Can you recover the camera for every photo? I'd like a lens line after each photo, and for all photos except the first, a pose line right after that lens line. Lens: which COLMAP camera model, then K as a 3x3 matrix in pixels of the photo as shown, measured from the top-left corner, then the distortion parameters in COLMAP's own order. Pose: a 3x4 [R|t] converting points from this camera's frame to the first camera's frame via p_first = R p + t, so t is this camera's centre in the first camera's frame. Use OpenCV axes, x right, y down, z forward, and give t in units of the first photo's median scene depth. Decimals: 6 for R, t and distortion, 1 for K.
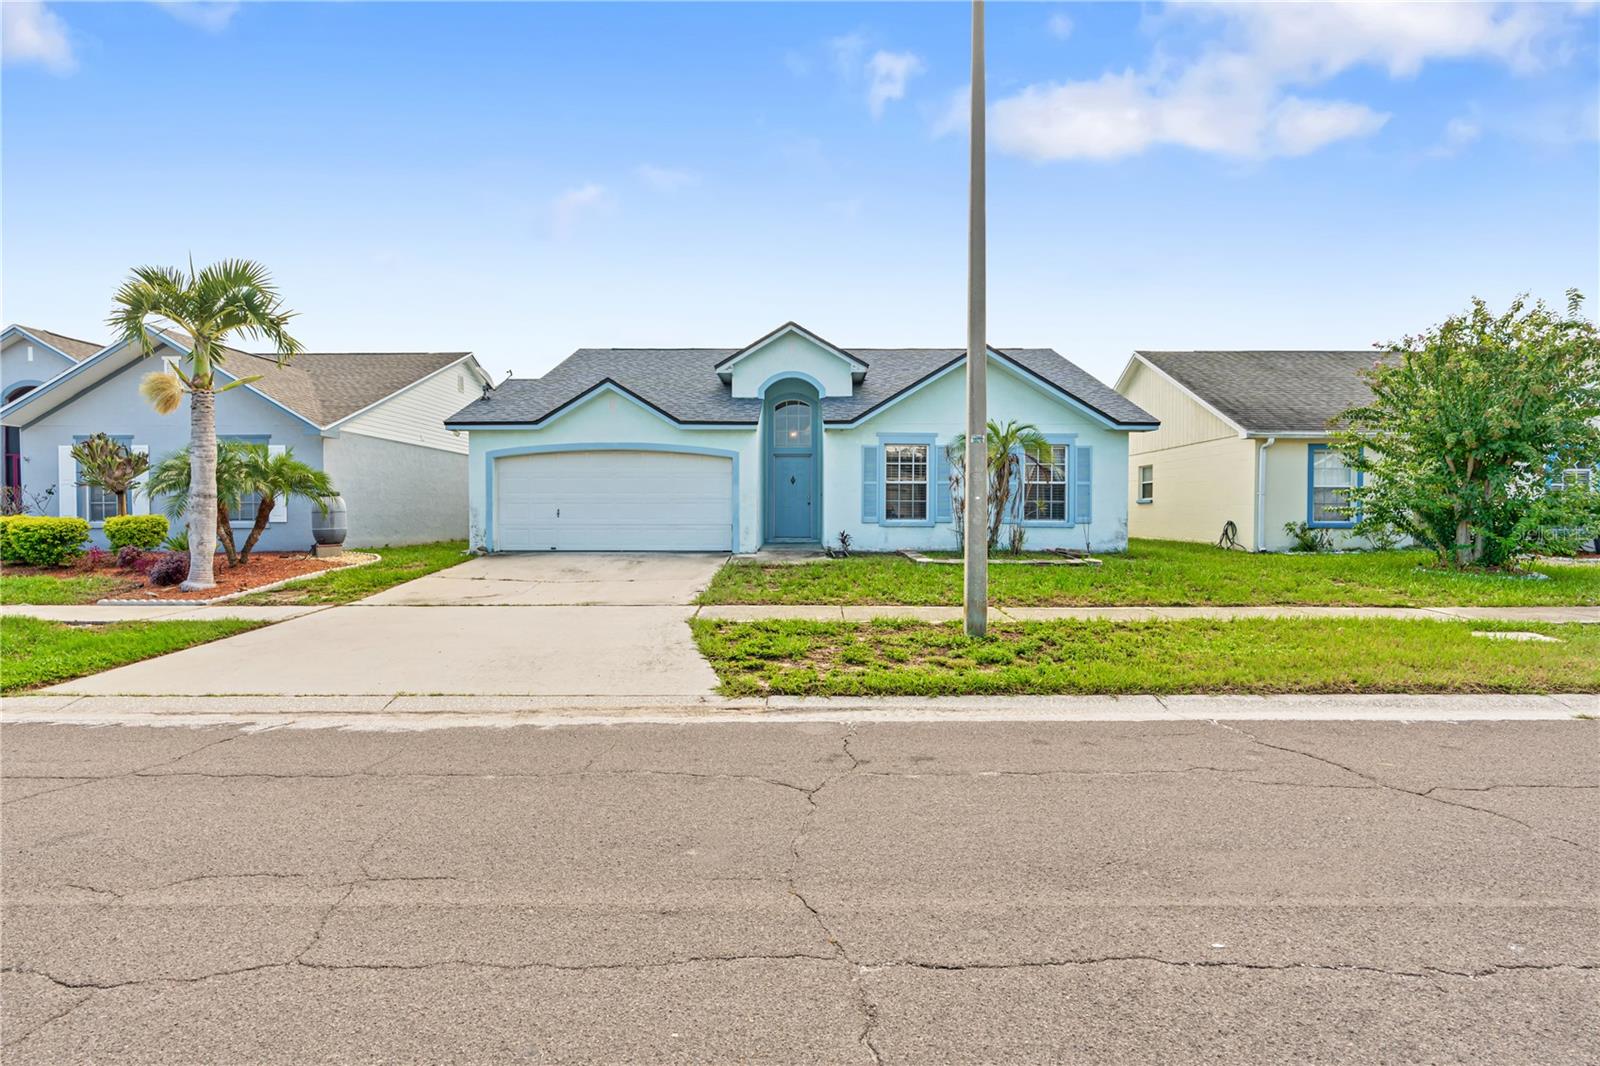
lens RADIAL K [[799.2, 0, 800.0], [0, 799.2, 533.0], [0, 0, 1]] dist [-0.000338, -0.000116]
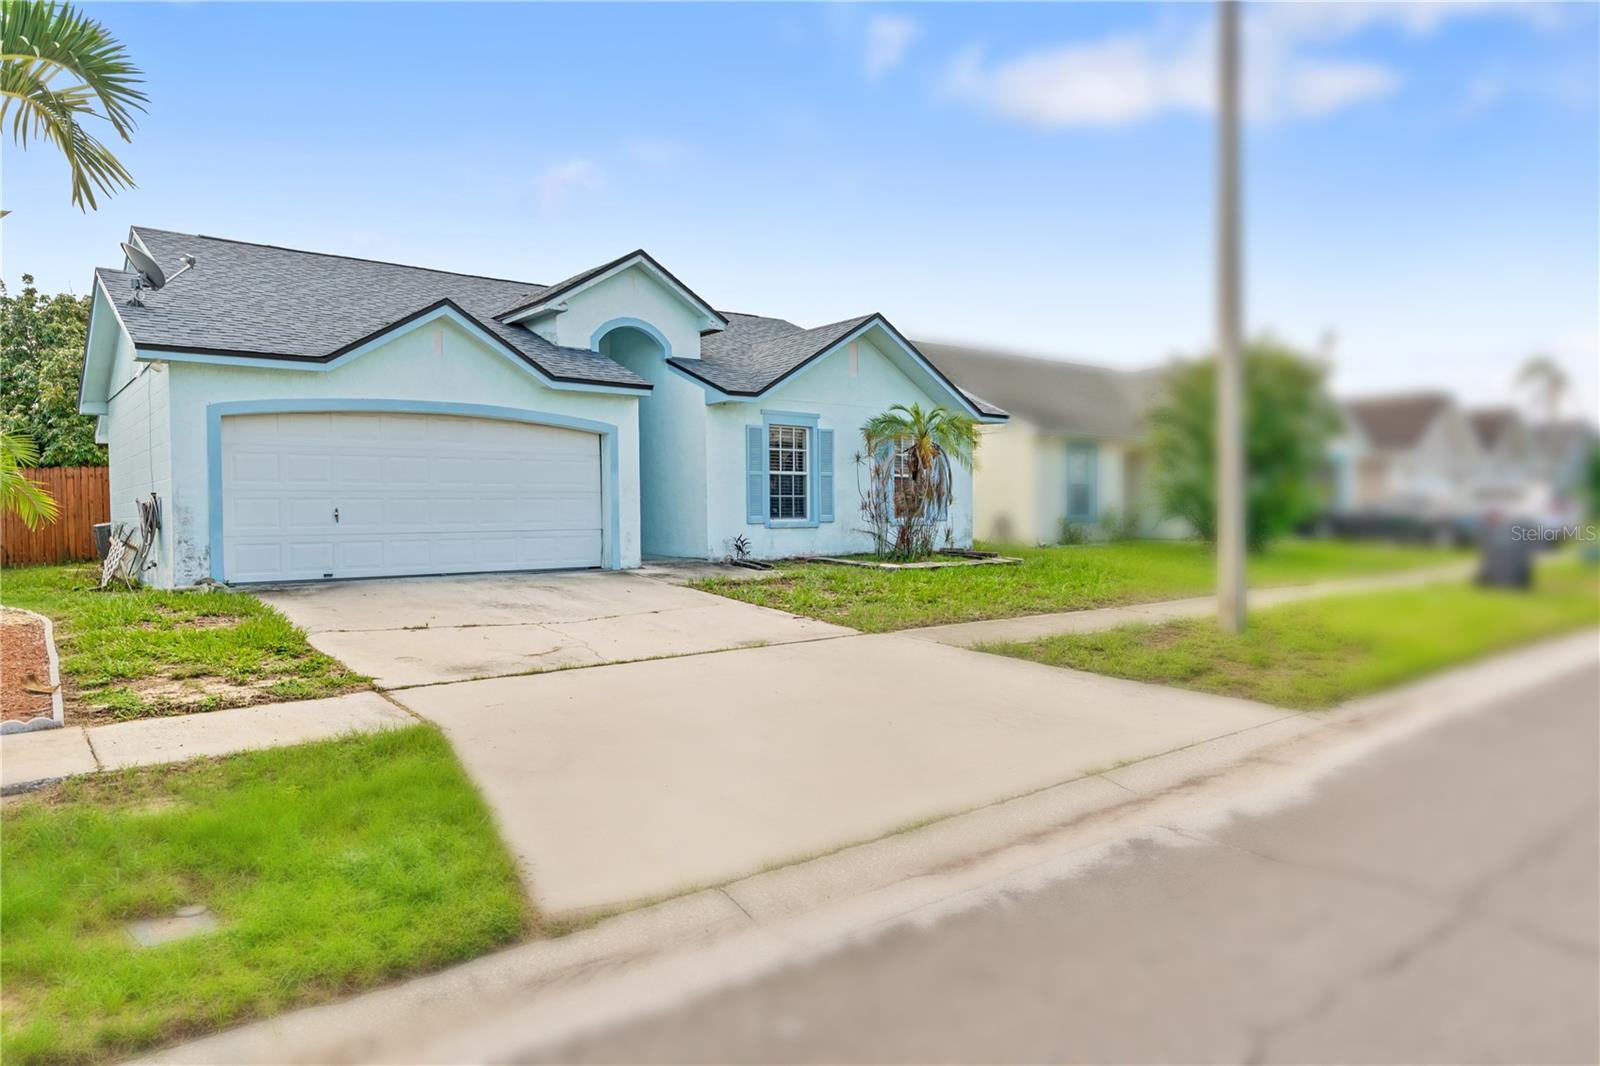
lens RADIAL K [[1003.8, 0, 800.0], [0, 1003.8, 533.0], [0, 0, 1]] dist [0.002822, -0.000921]
pose [[0.774891, -0.021137, 0.631741, -0.503381], [0.023965, 0.999705, 0.004053, -0.006641], [-0.631640, 0.011999, 0.775169, 0.207547]]
